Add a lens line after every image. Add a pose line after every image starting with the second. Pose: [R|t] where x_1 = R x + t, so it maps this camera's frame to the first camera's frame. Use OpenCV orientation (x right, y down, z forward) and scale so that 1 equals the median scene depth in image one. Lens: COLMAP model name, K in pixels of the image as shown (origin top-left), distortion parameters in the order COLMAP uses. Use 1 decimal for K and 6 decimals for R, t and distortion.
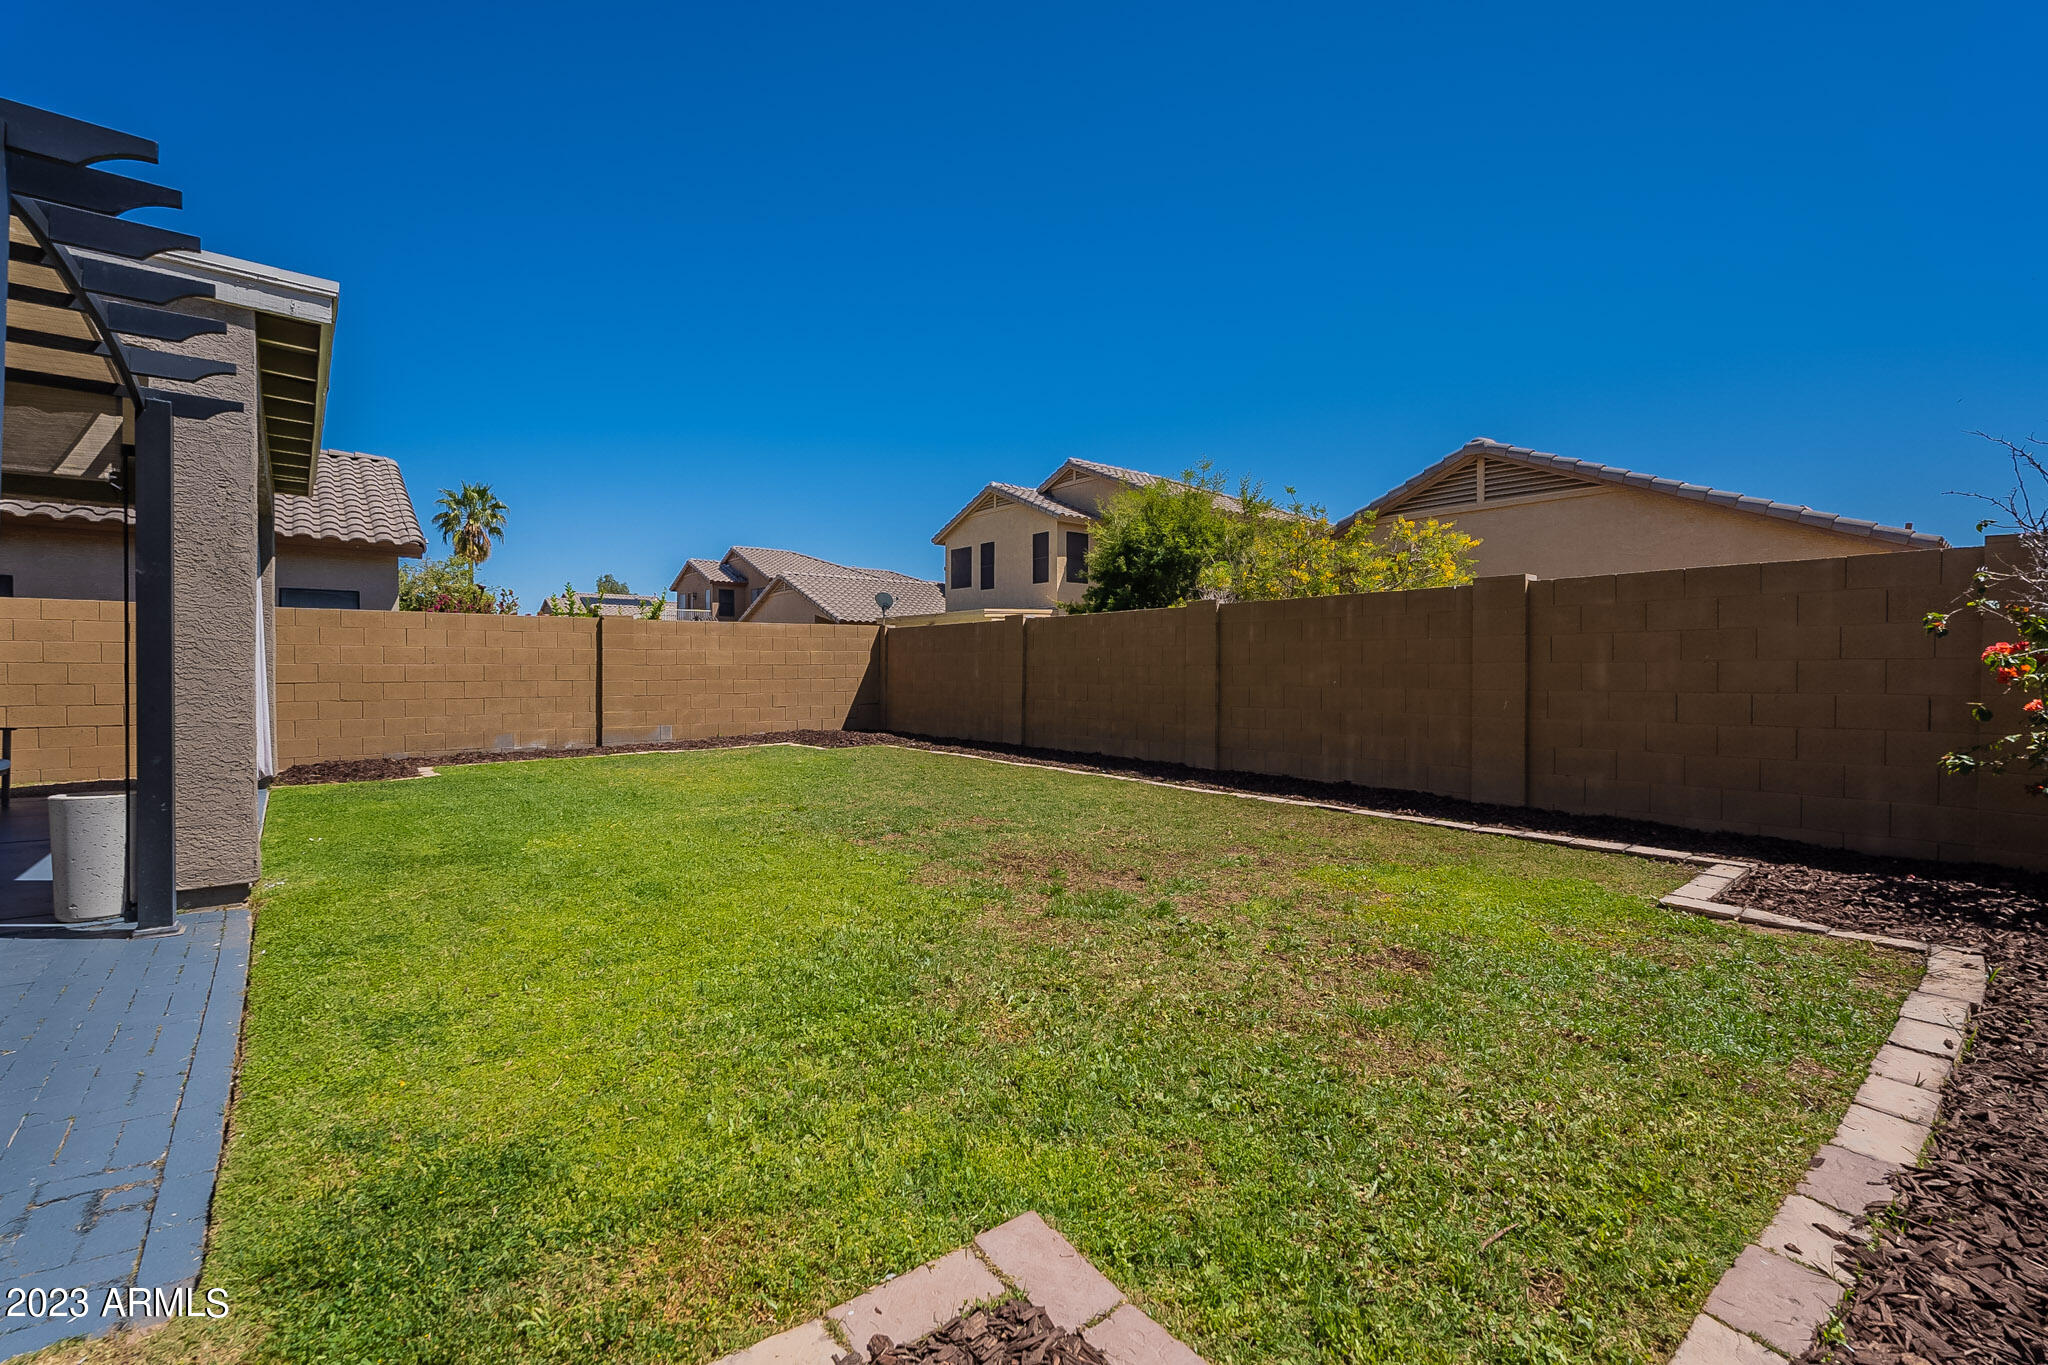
lens RADIAL K [[904.4, 0, 1072.6], [0, 904.4, 677.5], [0, 0, 1]] dist [-0.006486, 0.000702]
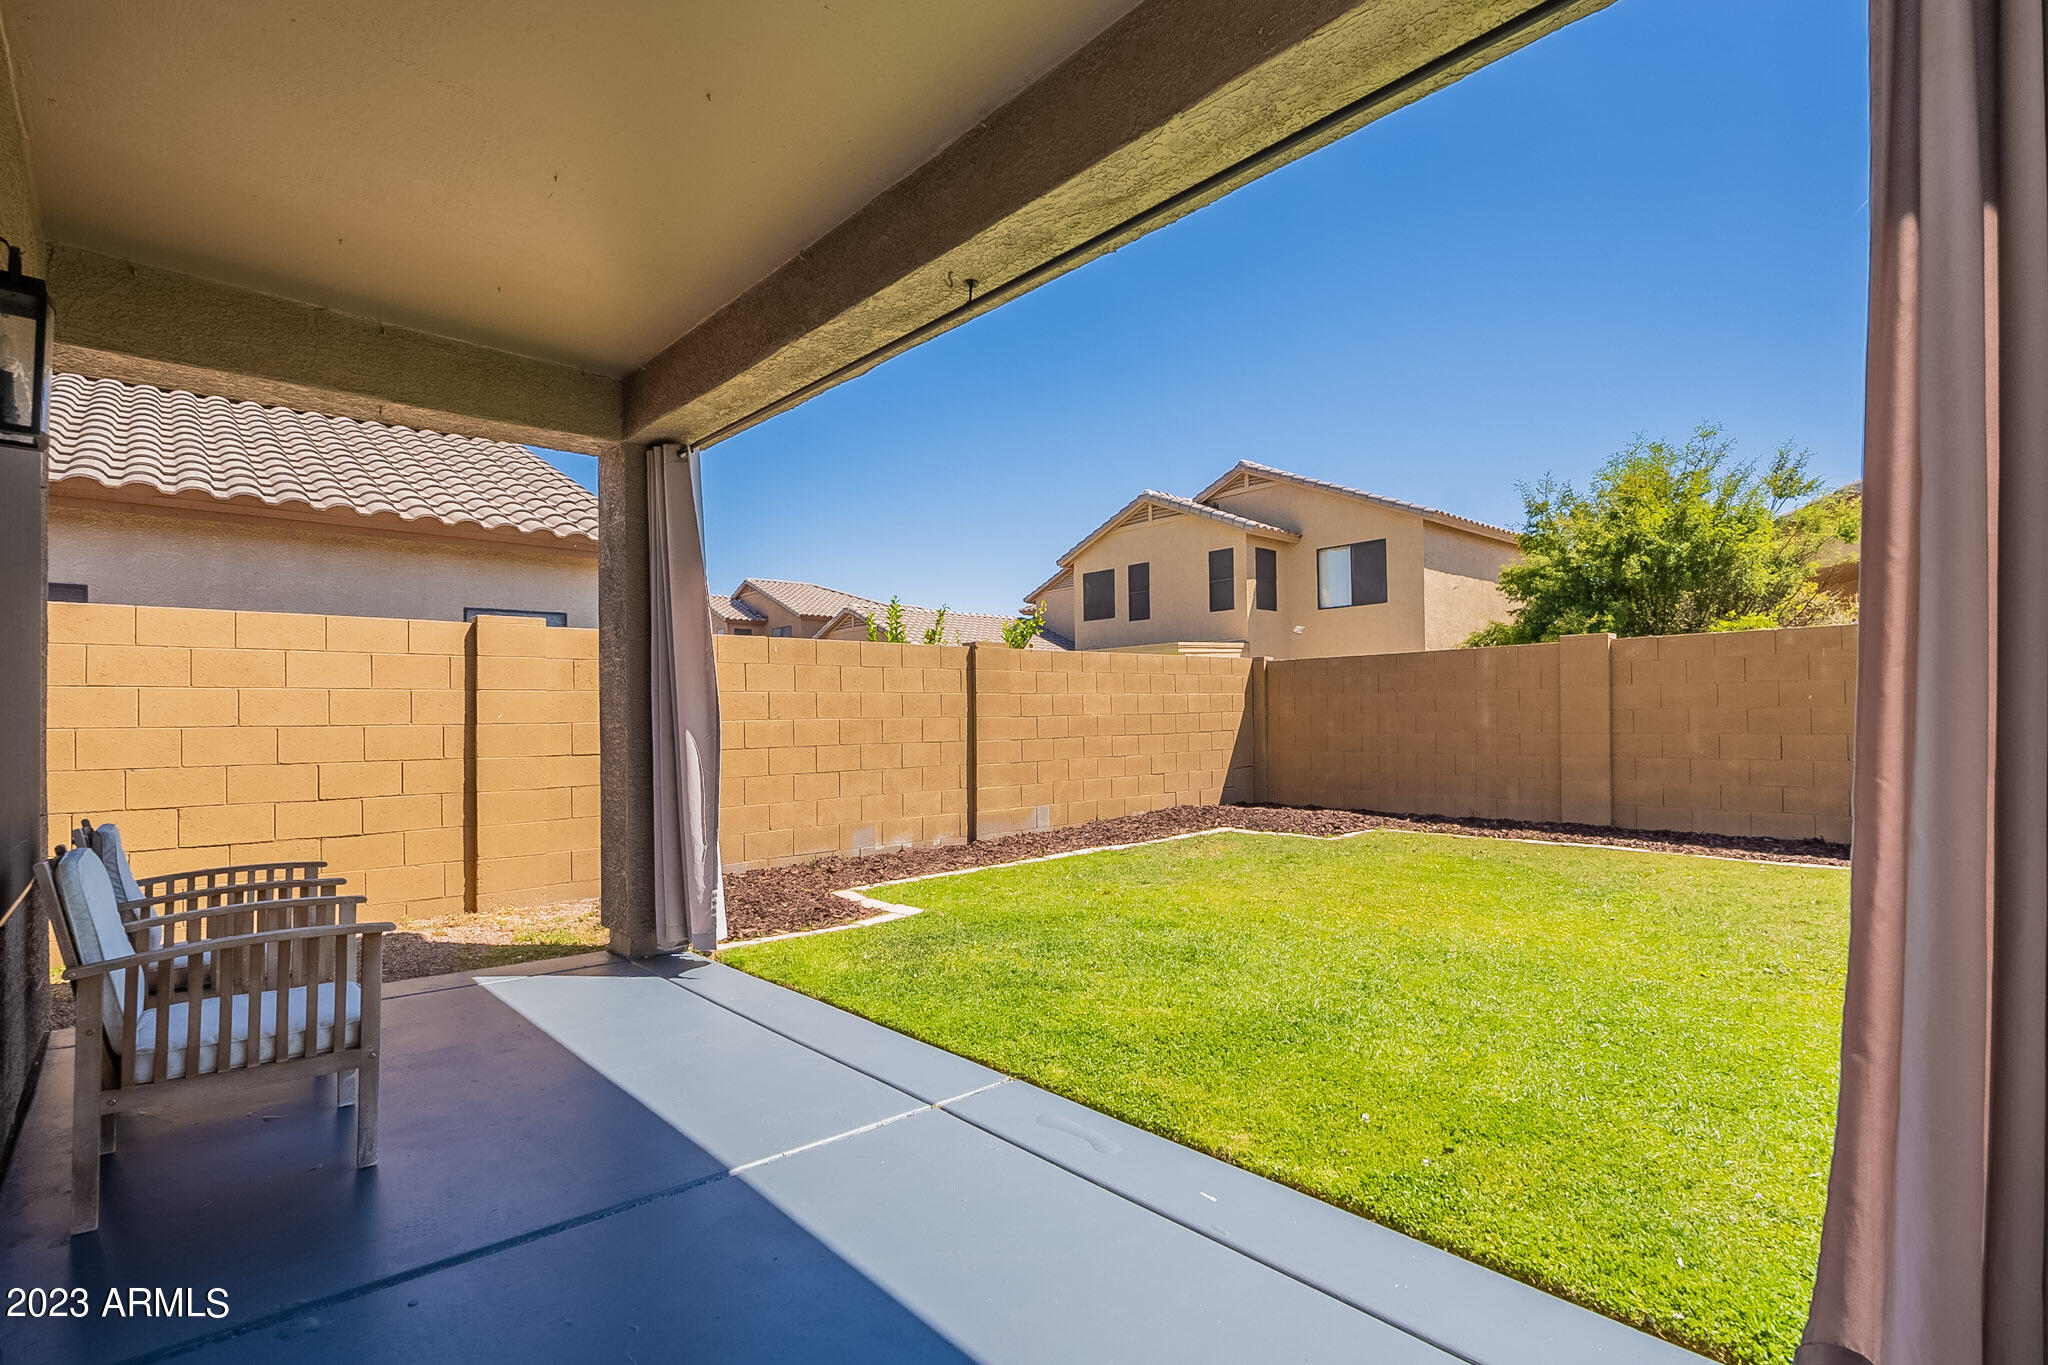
lens RADIAL K [[980.7, 0, 1046.4], [0, 980.7, 700.8], [0, 0, 1]] dist [-0.004128, -0.000367]
pose [[0.999350, -0.014245, 0.033114, -0.494280], [0.015123, 0.999537, -0.026405, -0.006336], [-0.032723, 0.026889, 0.999103, 0.278947]]
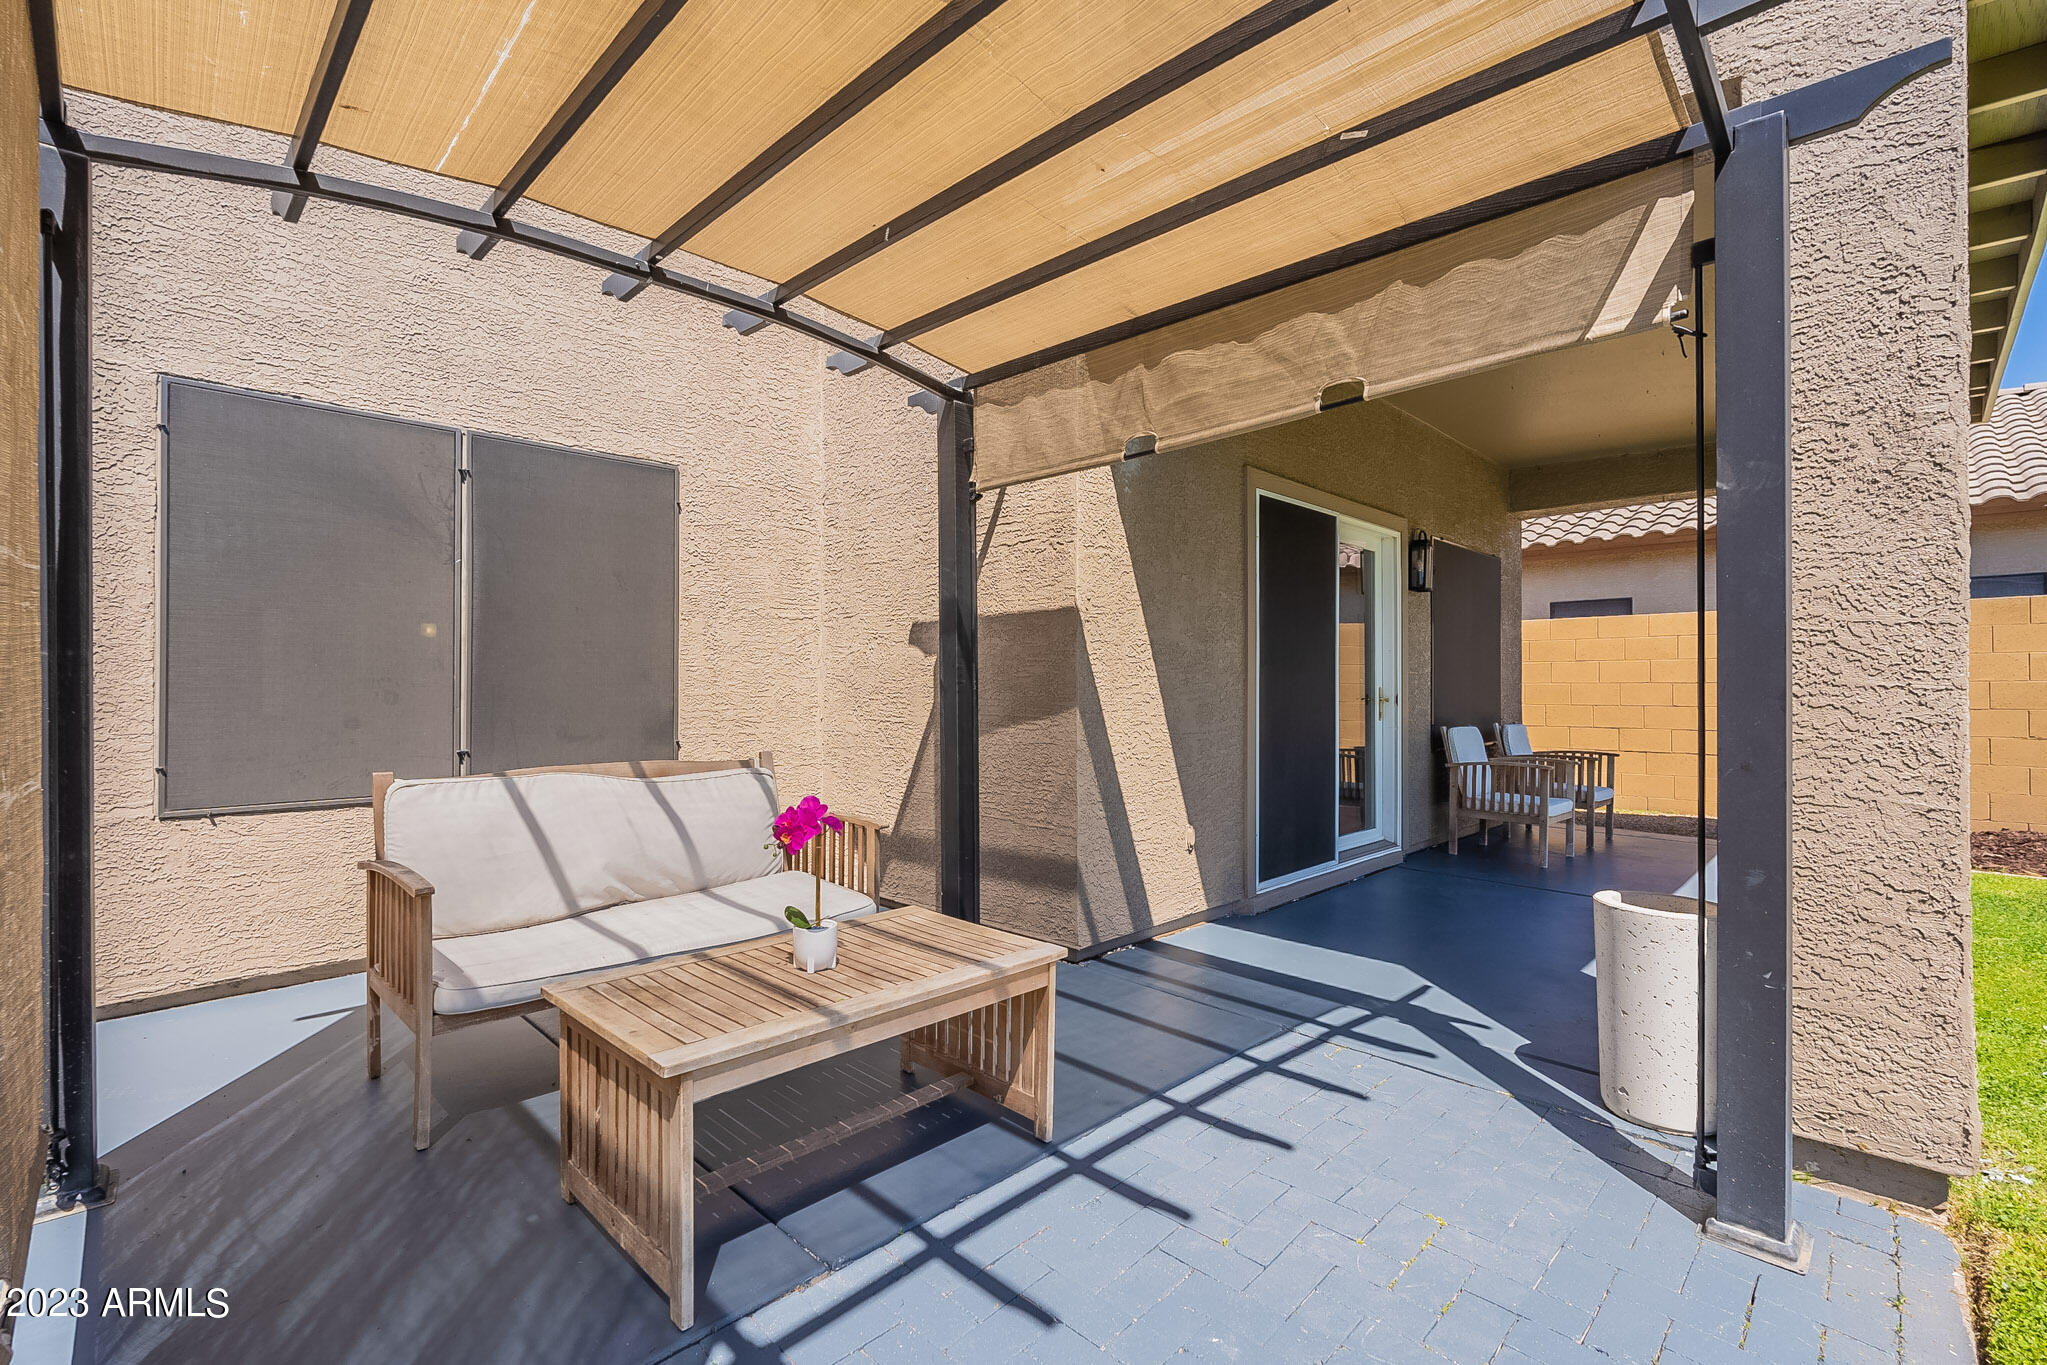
lens RADIAL K [[903.9, 0, 975.6], [0, 903.9, 689.1], [0, 0, 1]] dist [-0.006486, 0.000702]
pose [[0.053878, -0.005224, -0.998534, -0.182595], [-0.007511, 0.999956, -0.005637, -0.000606], [0.998519, 0.007804, 0.053836, 0.181422]]
